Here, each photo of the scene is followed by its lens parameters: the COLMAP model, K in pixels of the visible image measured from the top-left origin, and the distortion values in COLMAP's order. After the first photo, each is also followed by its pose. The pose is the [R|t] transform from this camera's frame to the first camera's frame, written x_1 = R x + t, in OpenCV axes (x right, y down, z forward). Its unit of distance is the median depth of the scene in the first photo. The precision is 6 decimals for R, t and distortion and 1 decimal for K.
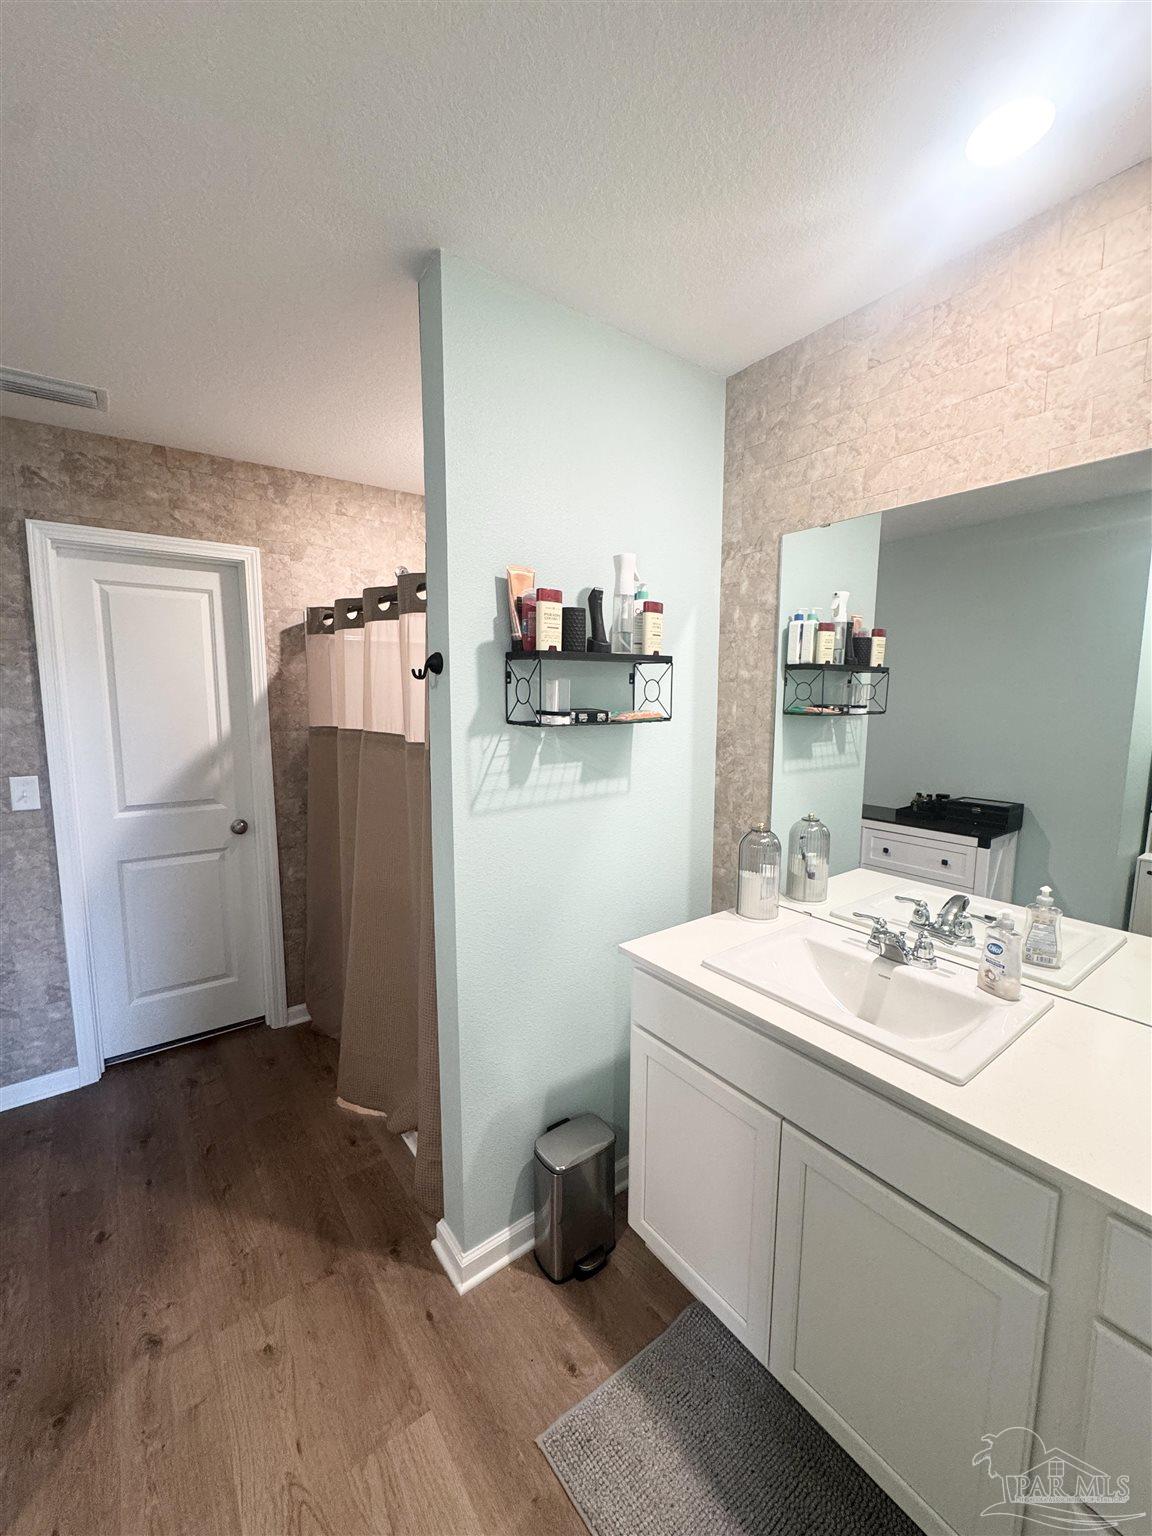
lens RADIAL K [[618.7, 0, 571.3], [0, 618.7, 769.9], [0, 0, 1]] dist [0.002347, 0.000287]
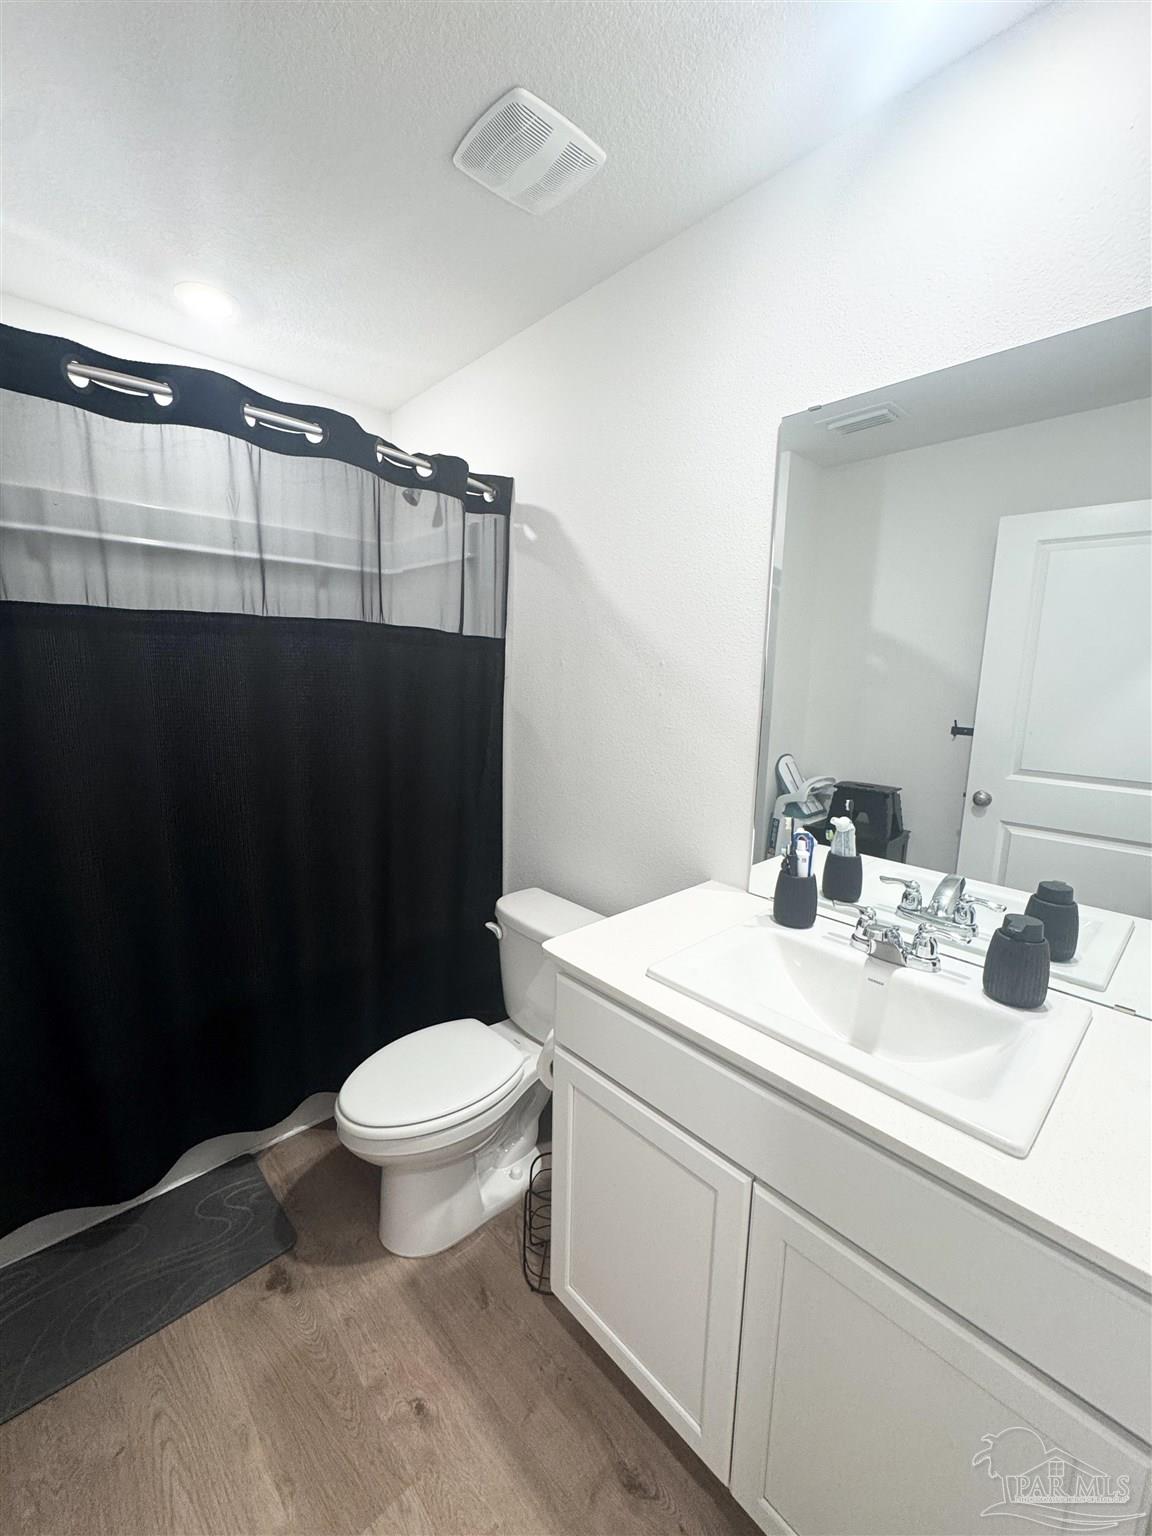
lens RADIAL K [[618.7, 0, 570.5], [0, 618.7, 759.4], [0, 0, 1]] dist [0.002347, 0.000287]
pose [[0.991630, -0.006176, 0.128962, 0.024500], [0.000981, 0.999187, 0.040309, 0.021791], [-0.129107, -0.039845, 0.990830, 0.284719]]
